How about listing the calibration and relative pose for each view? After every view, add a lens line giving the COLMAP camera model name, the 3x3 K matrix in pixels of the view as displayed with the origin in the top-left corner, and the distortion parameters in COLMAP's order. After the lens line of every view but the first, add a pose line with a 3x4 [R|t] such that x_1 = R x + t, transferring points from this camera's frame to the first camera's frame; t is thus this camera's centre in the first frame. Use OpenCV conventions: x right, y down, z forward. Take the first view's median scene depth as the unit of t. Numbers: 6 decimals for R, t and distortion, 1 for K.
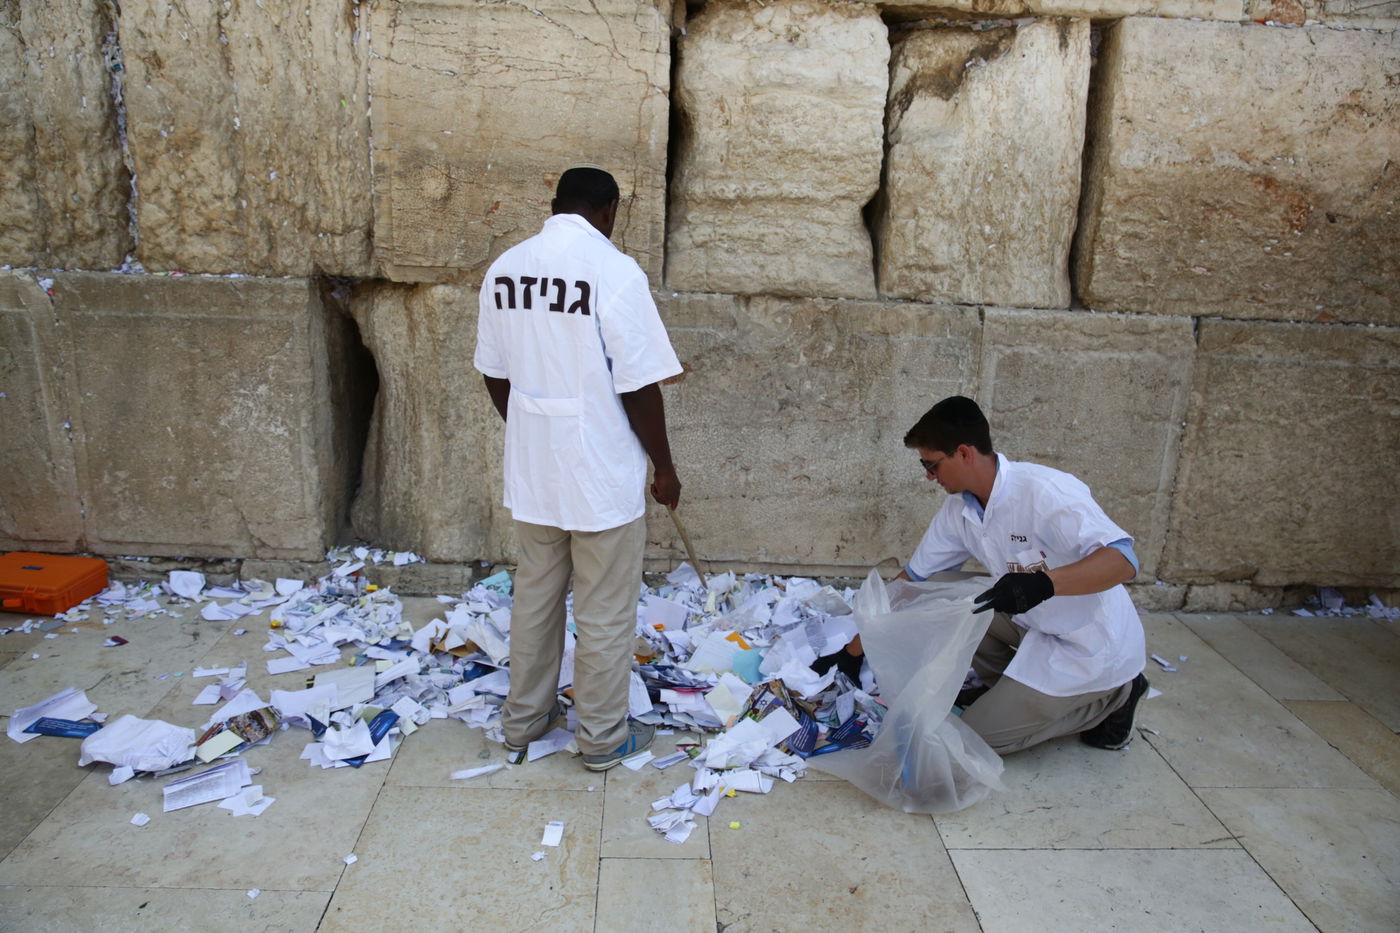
lens RADIAL K [[951.7, 0, 695.9], [0, 951.7, 471.0], [0, 0, 1]] dist [-0.112252, 0.082720]
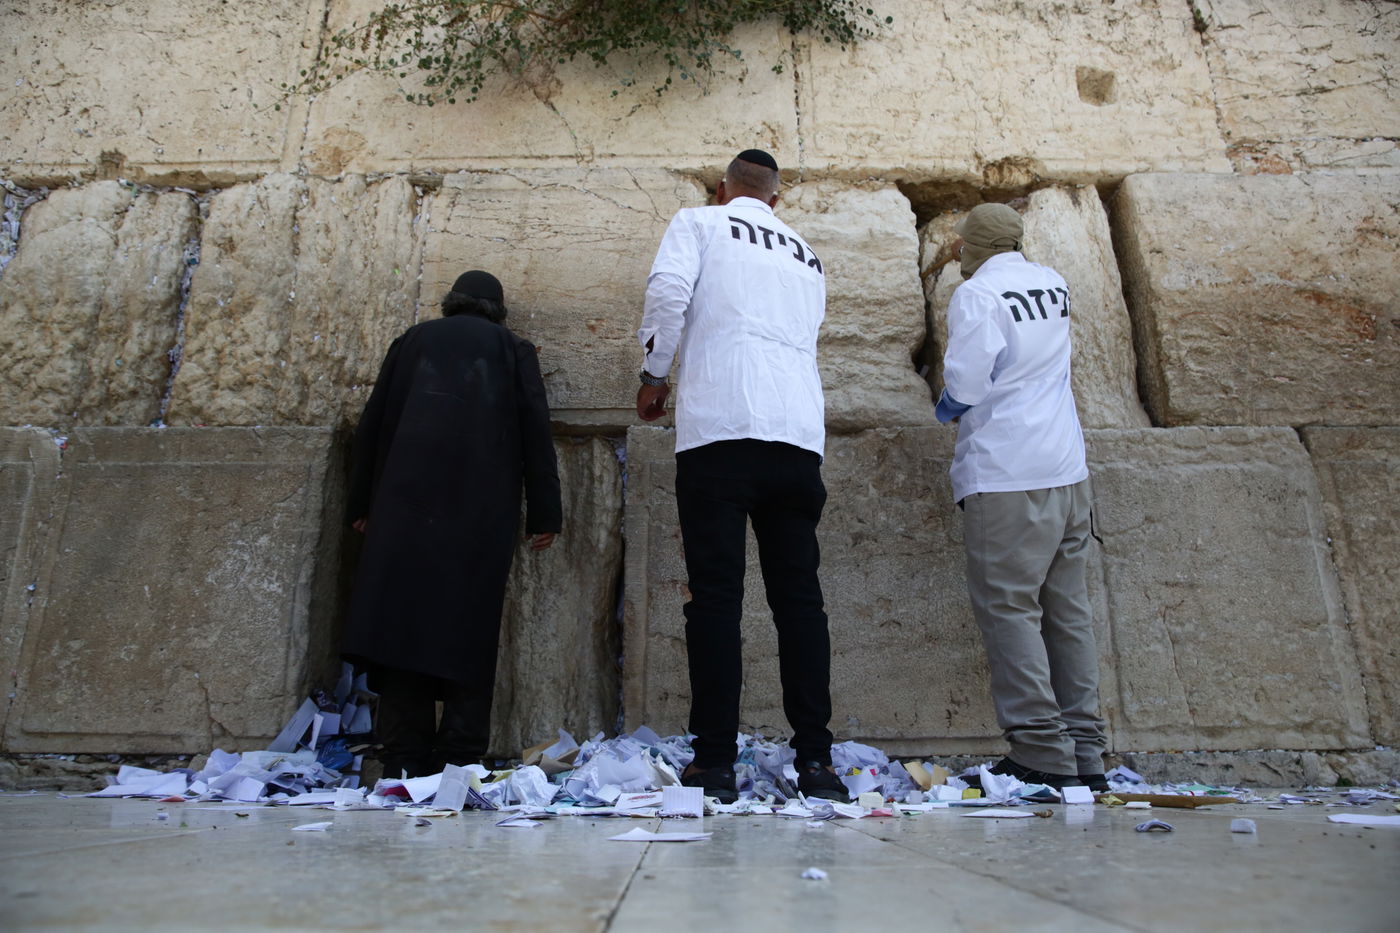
lens RADIAL K [[951.7, 0, 695.9], [0, 951.7, 471.0], [0, 0, 1]] dist [-0.112252, 0.082720]
pose [[0.998180, -0.056815, -0.020222, -0.035558], [0.035974, 0.830087, -0.556472, 0.375613], [0.048402, 0.554732, 0.830620, 0.259016]]
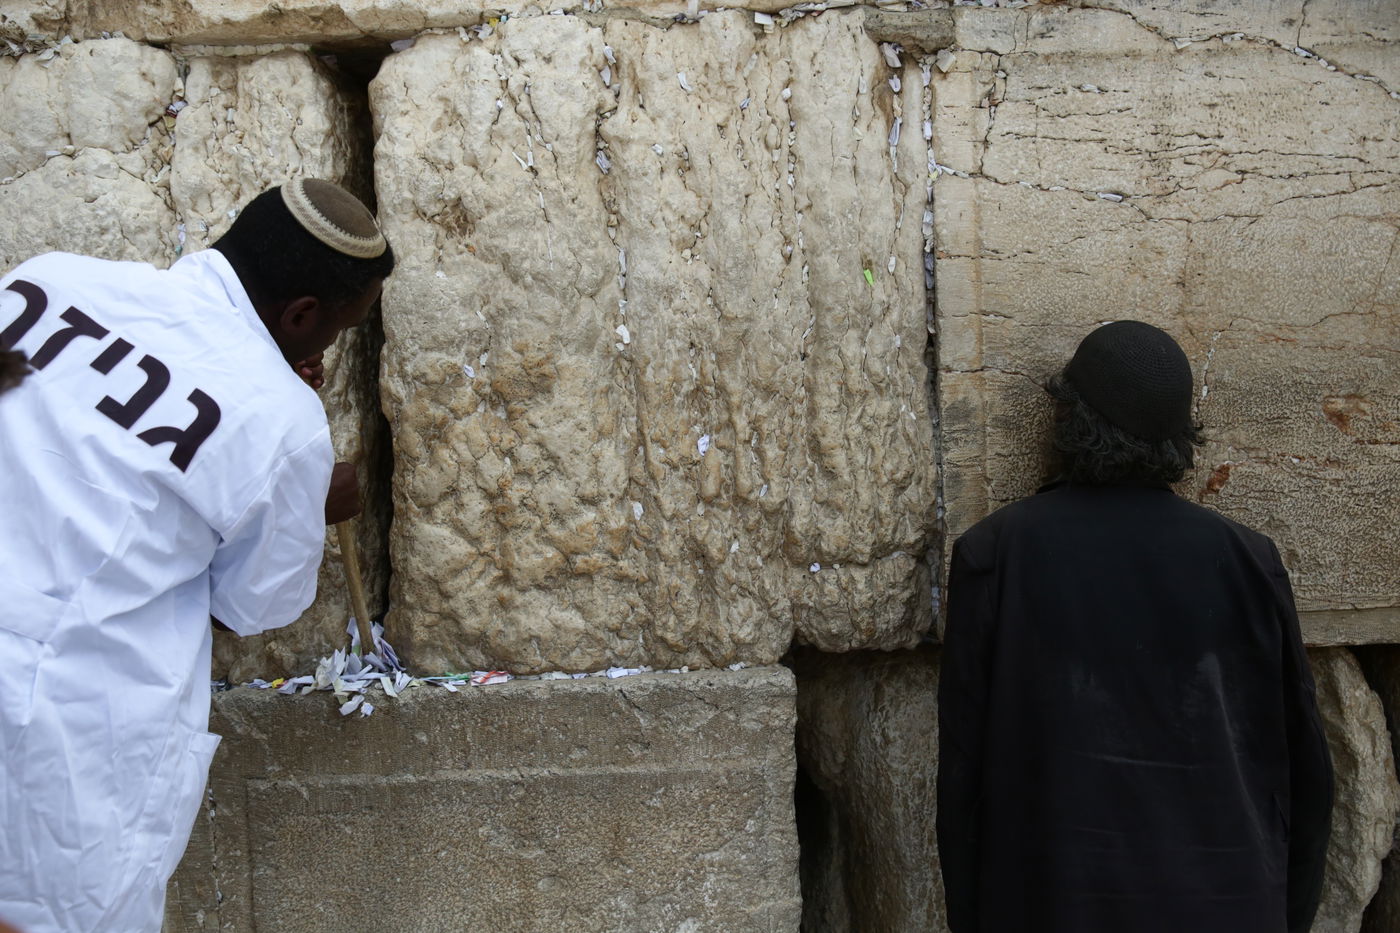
lens RADIAL K [[1198.5, 0, 700.0], [0, 1198.5, 466.5], [0, 0, 1]] dist [-0.060607, 0.103792]
pose [[0.995612, -0.082125, -0.044849, -0.431406], [0.070216, 0.972503, -0.222054, -0.179135], [0.061852, 0.217931, 0.974002, 0.436699]]
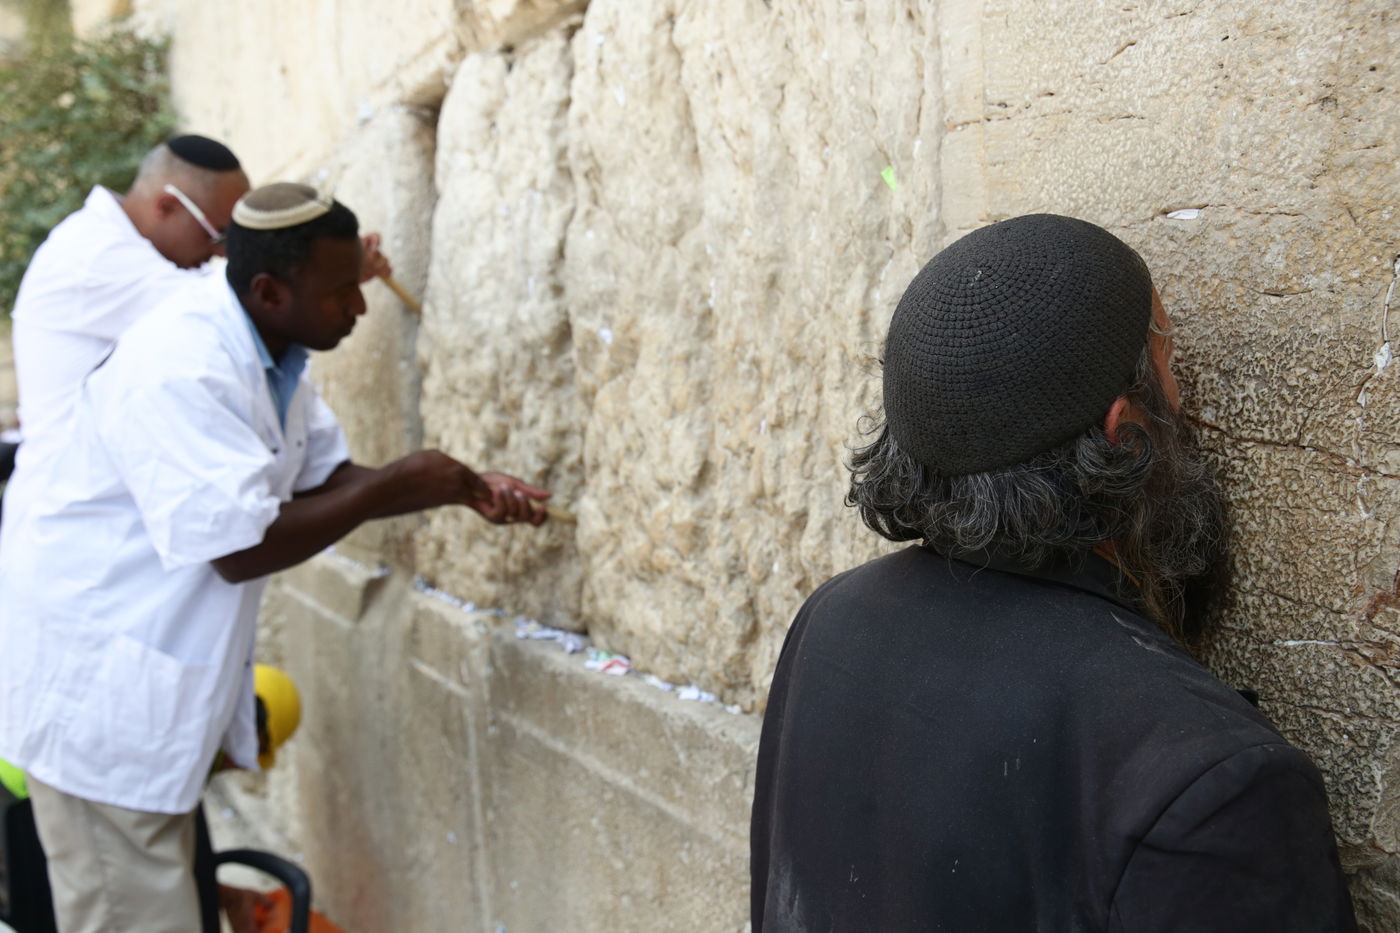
lens RADIAL K [[1198.5, 0, 700.0], [0, 1198.5, 466.5], [0, 0, 1]] dist [-0.060607, 0.103792]
pose [[0.476328, -0.005811, -0.879248, -0.079647], [-0.179285, 0.978328, -0.103592, -0.252988], [0.860795, 0.206980, 0.464964, 0.773027]]
